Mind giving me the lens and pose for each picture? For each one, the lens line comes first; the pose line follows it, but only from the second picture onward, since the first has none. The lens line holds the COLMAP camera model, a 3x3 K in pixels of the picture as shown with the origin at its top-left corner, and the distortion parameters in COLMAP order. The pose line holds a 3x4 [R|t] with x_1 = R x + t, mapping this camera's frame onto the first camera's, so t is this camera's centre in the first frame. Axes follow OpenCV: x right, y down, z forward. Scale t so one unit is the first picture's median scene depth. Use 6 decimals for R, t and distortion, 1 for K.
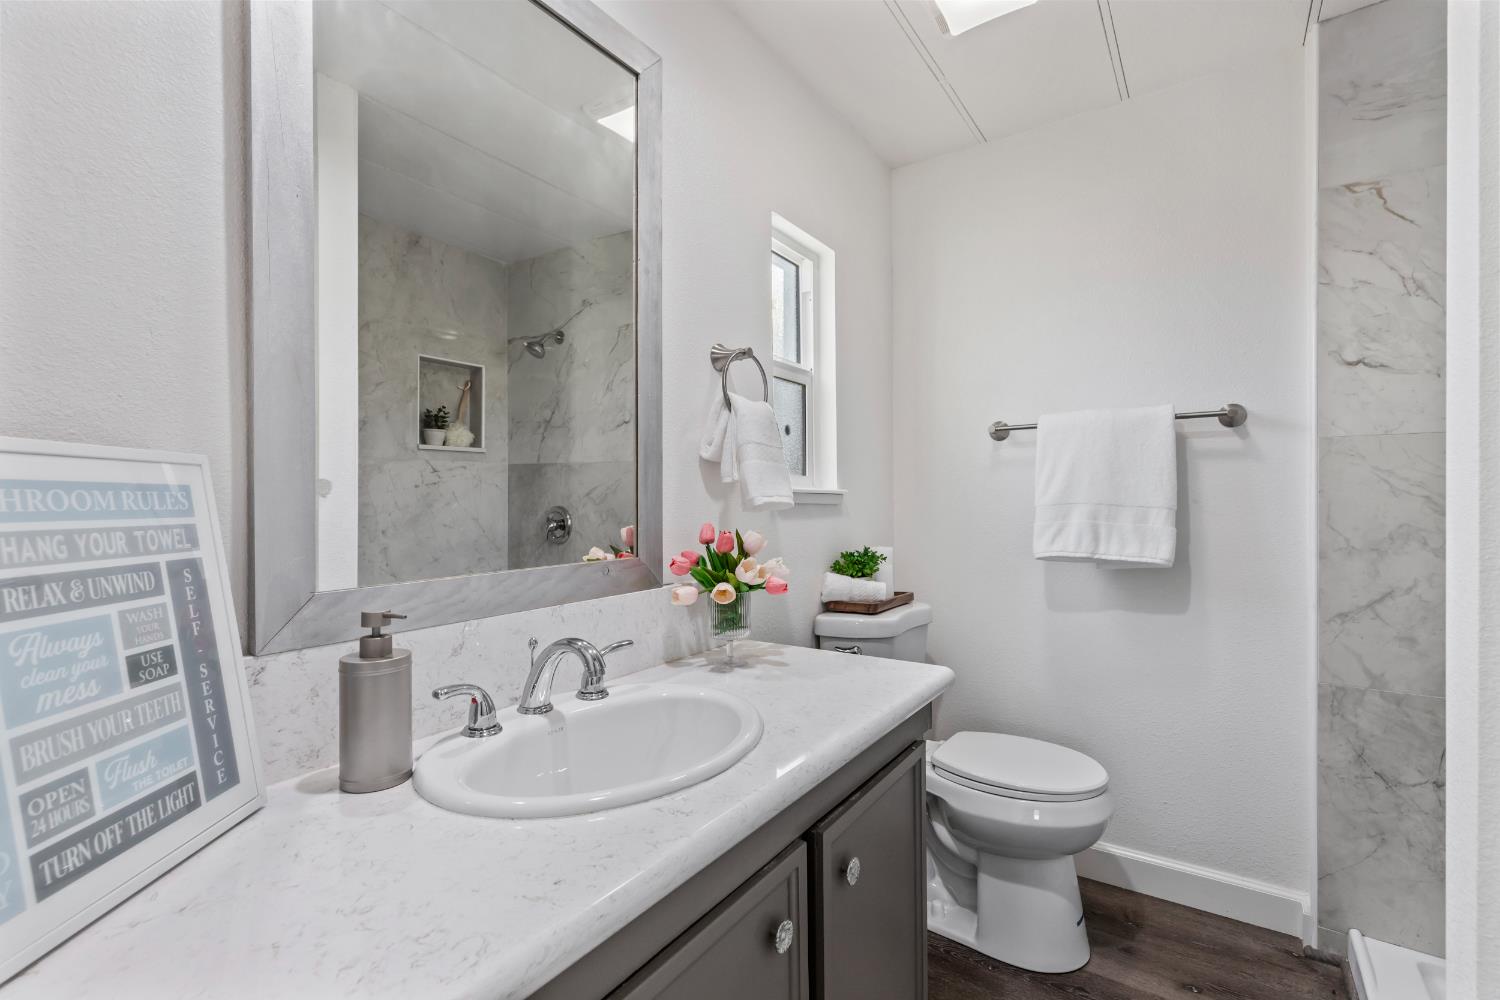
lens RADIAL K [[679.6, 0, 747.7], [0, 679.6, 497.7], [0, 0, 1]] dist [0.004513, 0.000461]
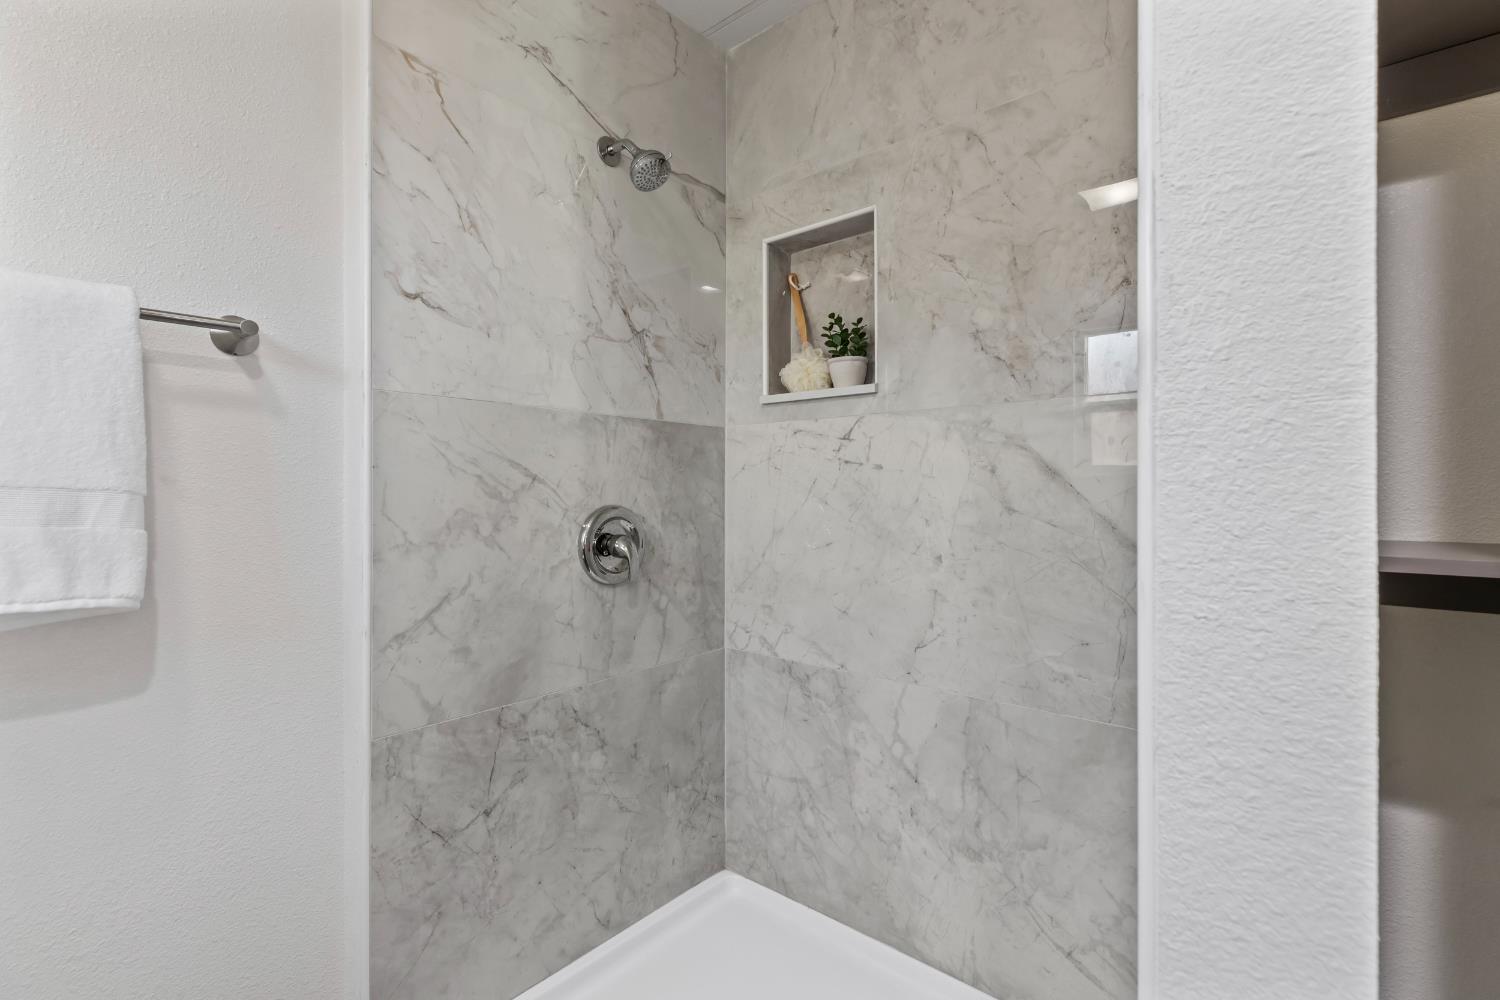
lens RADIAL K [[679.6, 0, 746.0], [0, 679.6, 489.0], [0, 0, 1]] dist [0.004513, 0.000461]
pose [[0.069491, 0.002675, 0.997579, 0.171542], [-0.001187, 0.999996, -0.002599, 0.015640], [-0.997582, -0.001003, 0.069494, 0.584243]]
